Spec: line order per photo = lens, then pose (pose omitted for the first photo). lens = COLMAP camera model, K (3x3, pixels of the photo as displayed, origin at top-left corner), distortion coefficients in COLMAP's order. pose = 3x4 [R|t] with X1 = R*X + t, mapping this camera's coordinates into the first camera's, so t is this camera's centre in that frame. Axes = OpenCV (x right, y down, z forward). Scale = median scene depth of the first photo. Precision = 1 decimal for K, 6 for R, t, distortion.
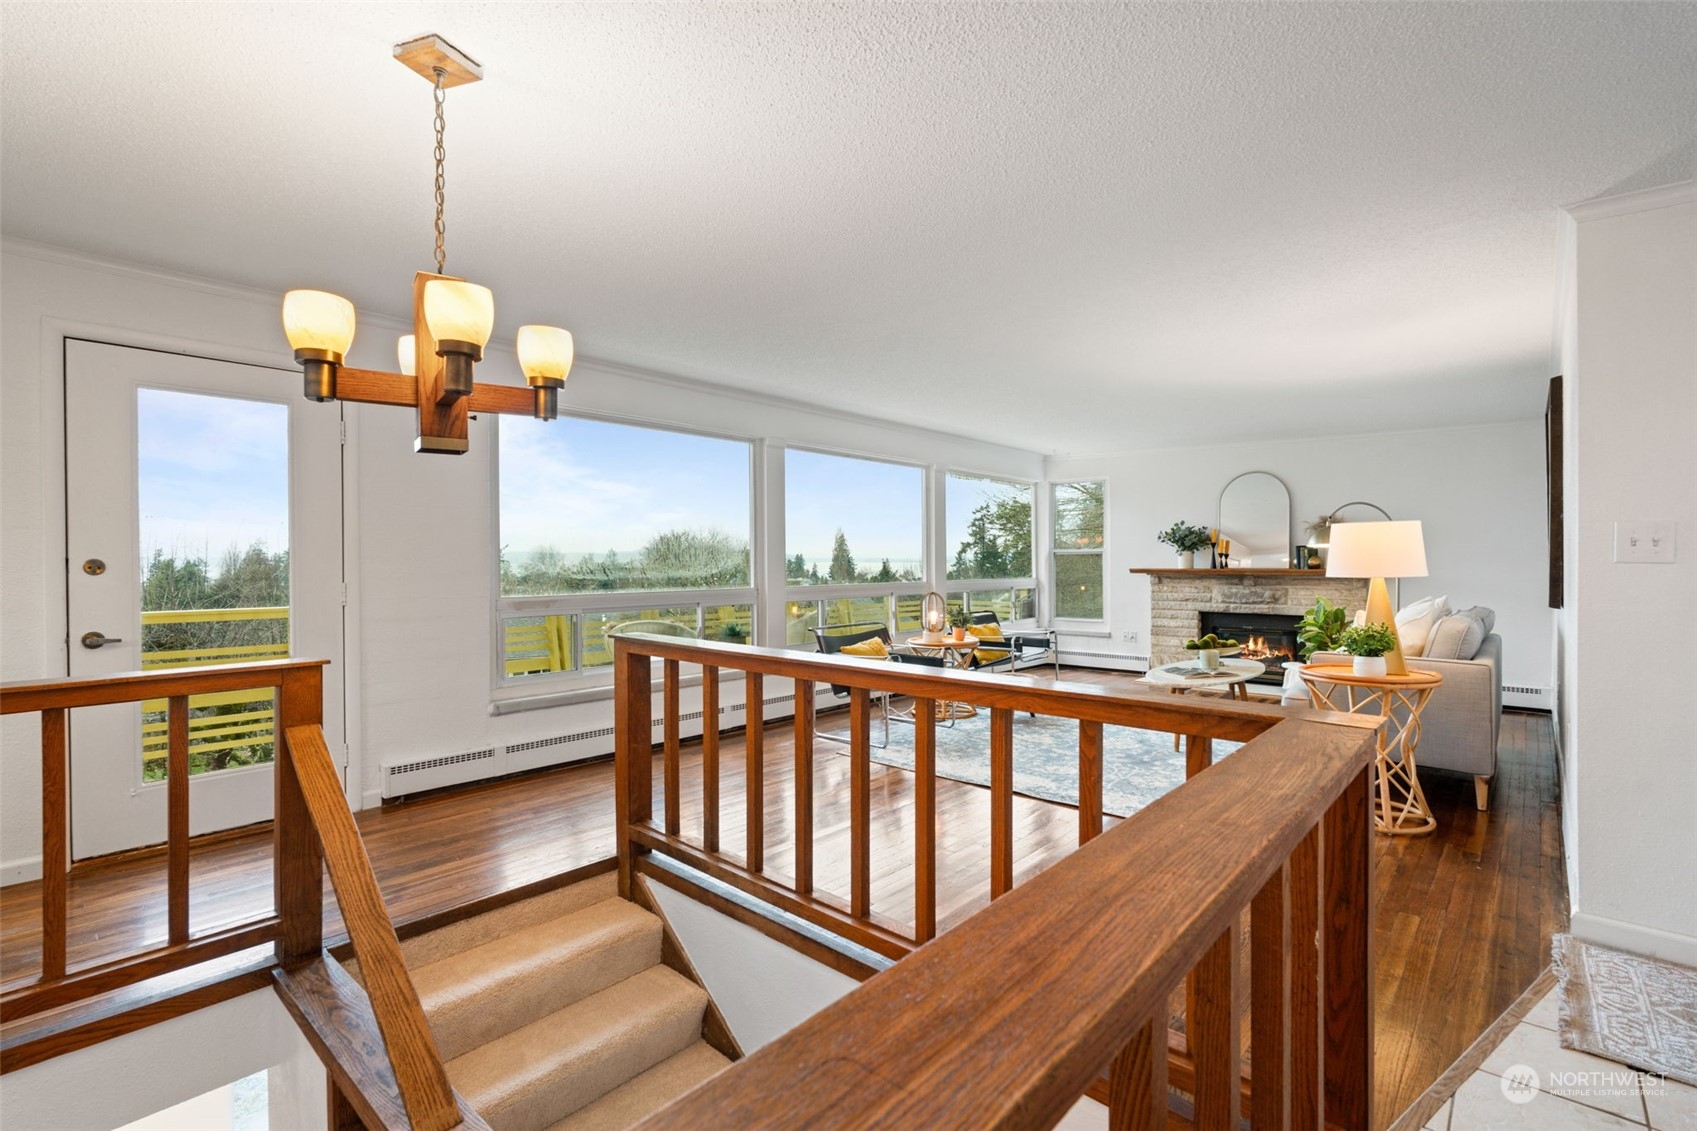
lens RADIAL K [[767.4, 0, 848.5], [0, 767.4, 565.5], [0, 0, 1]] dist [0.000907, 0.000095]
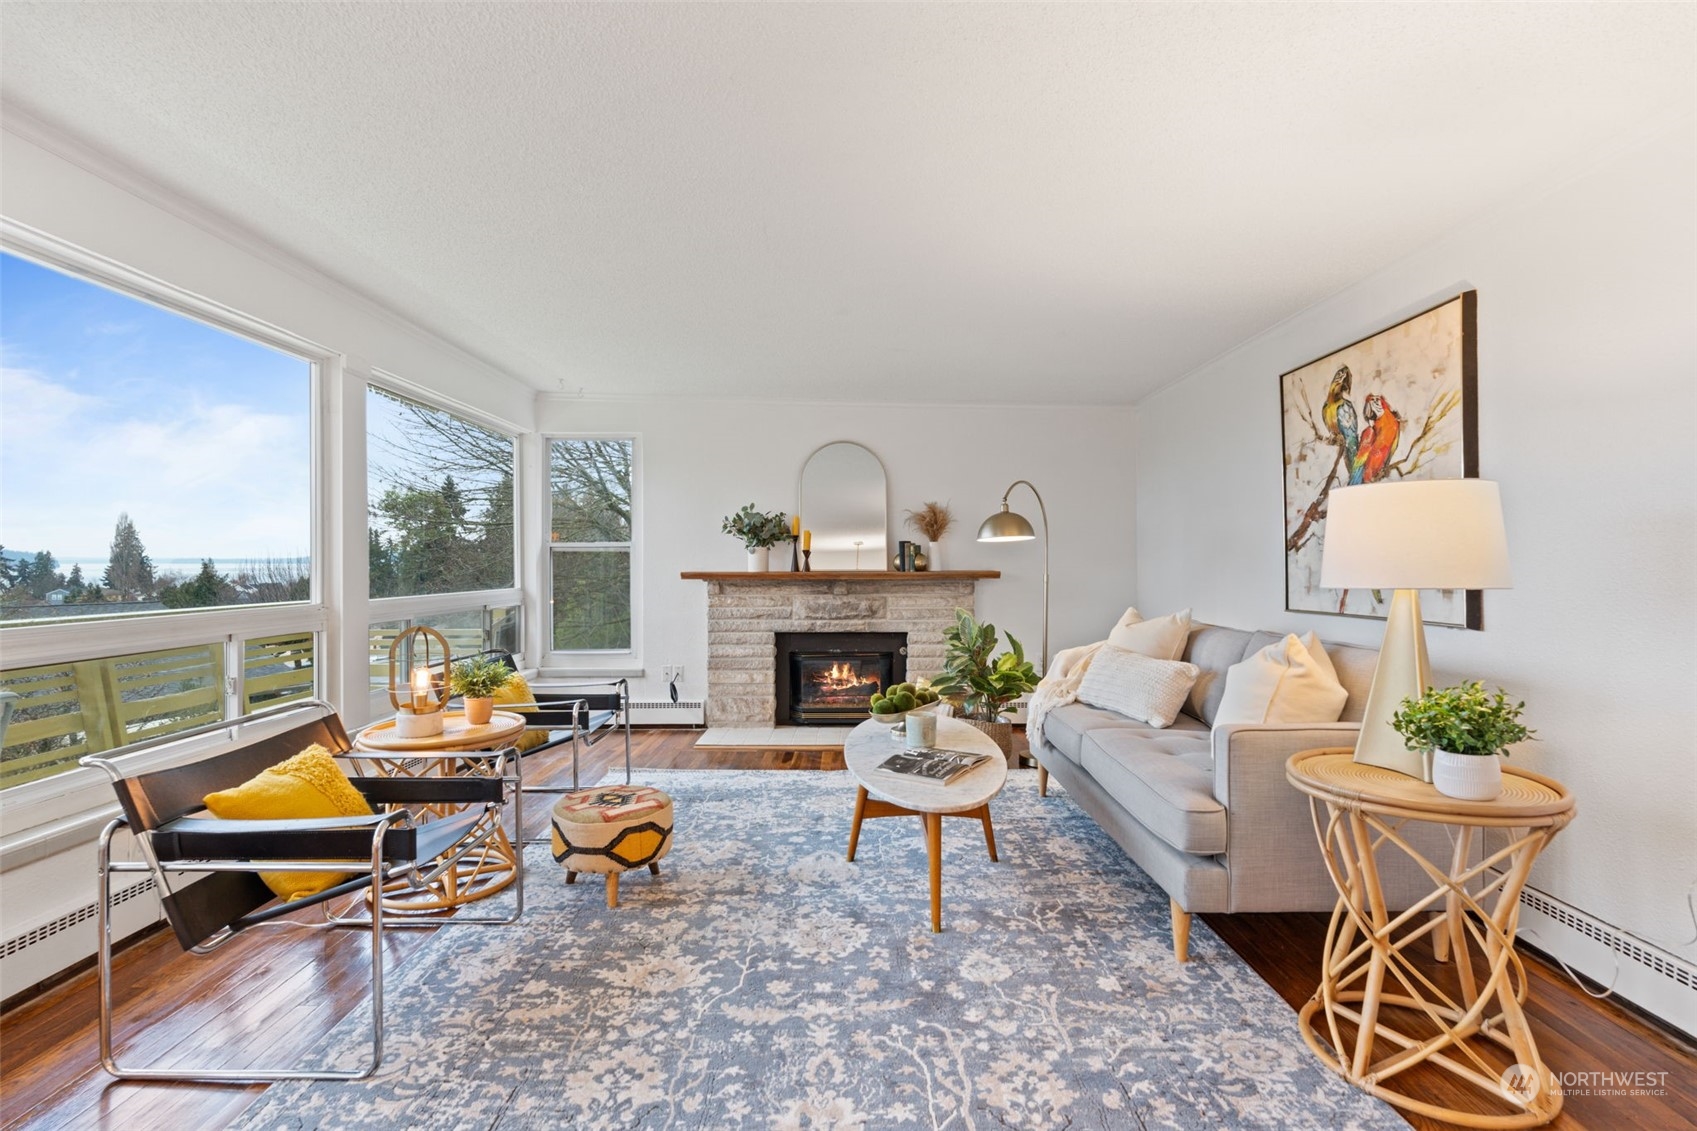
lens RADIAL K [[790.3, 0, 847.9], [0, 790.3, 560.5], [0, 0, 1]] dist [-0.006913, -0.000188]
pose [[0.743832, 0.001698, 0.668364, 0.019281], [0.003385, 0.999974, -0.006308, -0.001429], [-0.668358, 0.006955, 0.743807, 0.414359]]
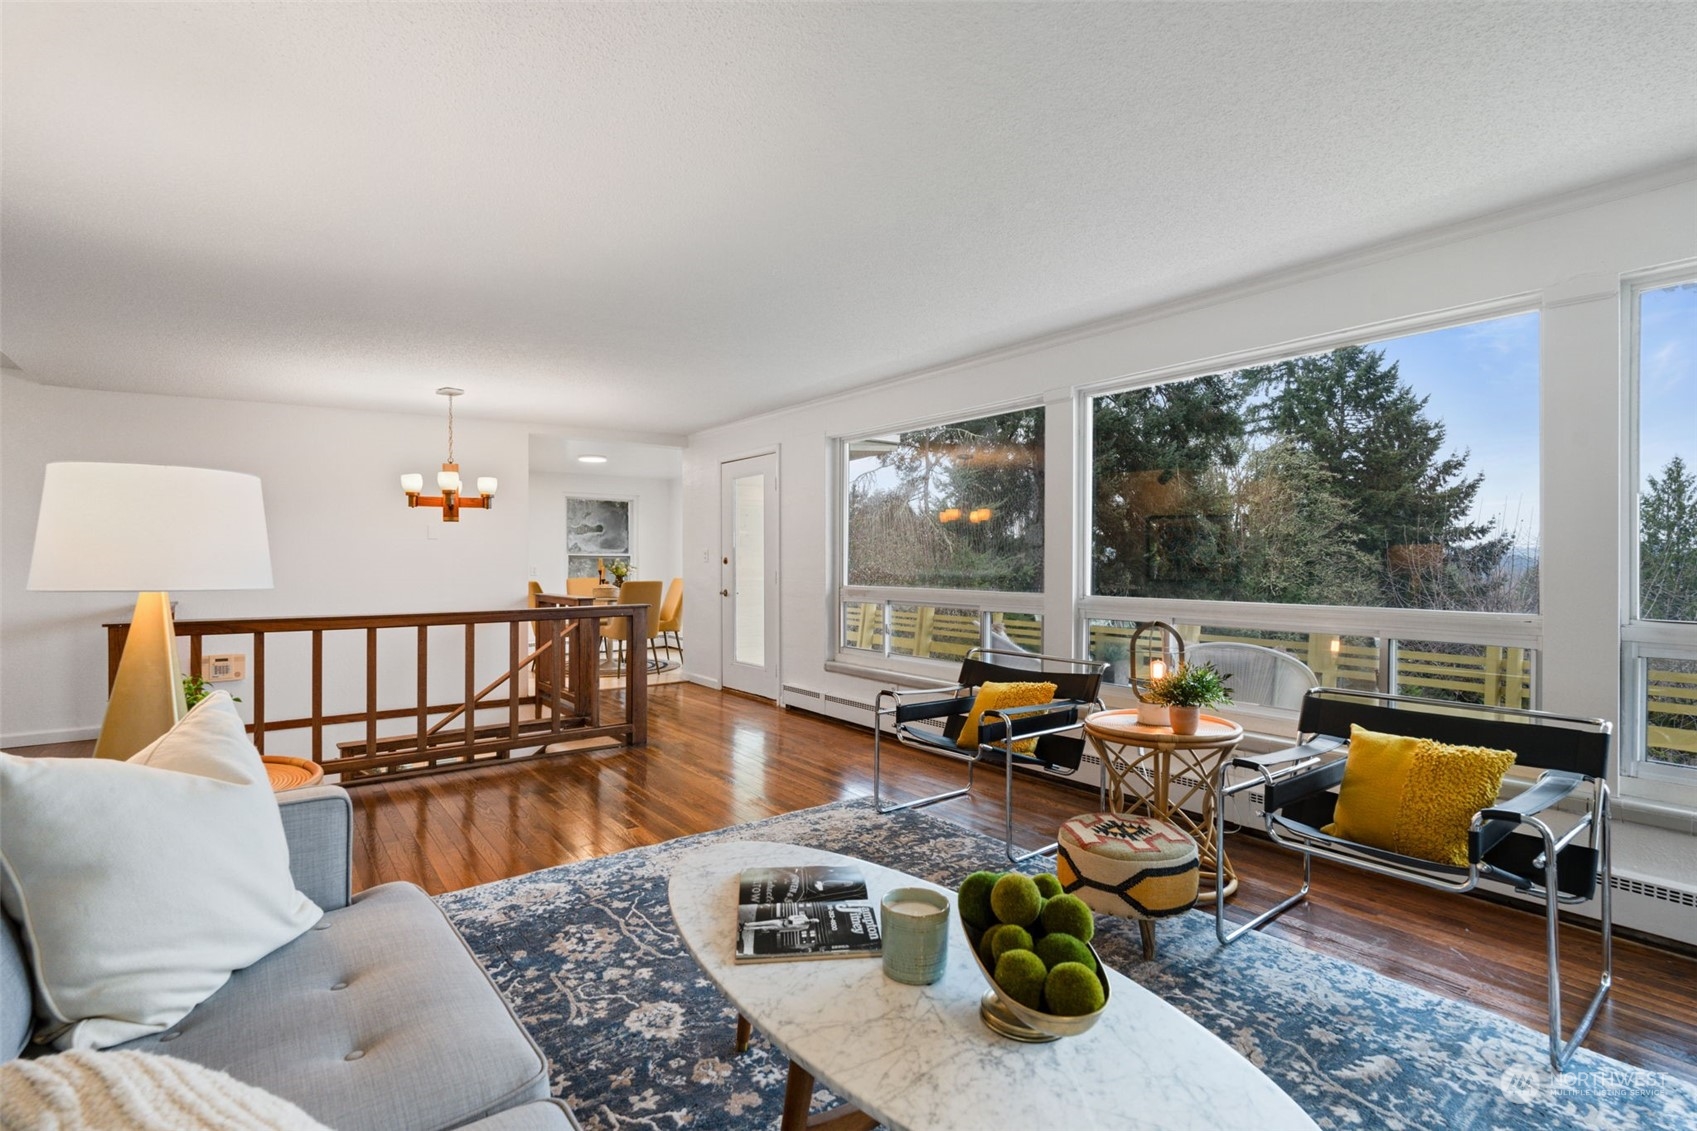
lens RADIAL K [[790.3, 0, 847.9], [0, 790.3, 560.5], [0, 0, 1]] dist [-0.006913, -0.000188]
pose [[-0.174710, 0.001691, -0.984618, 0.522751], [-0.008648, 0.999957, 0.003251, -0.004403], [0.984582, 0.009083, -0.174688, 0.720825]]
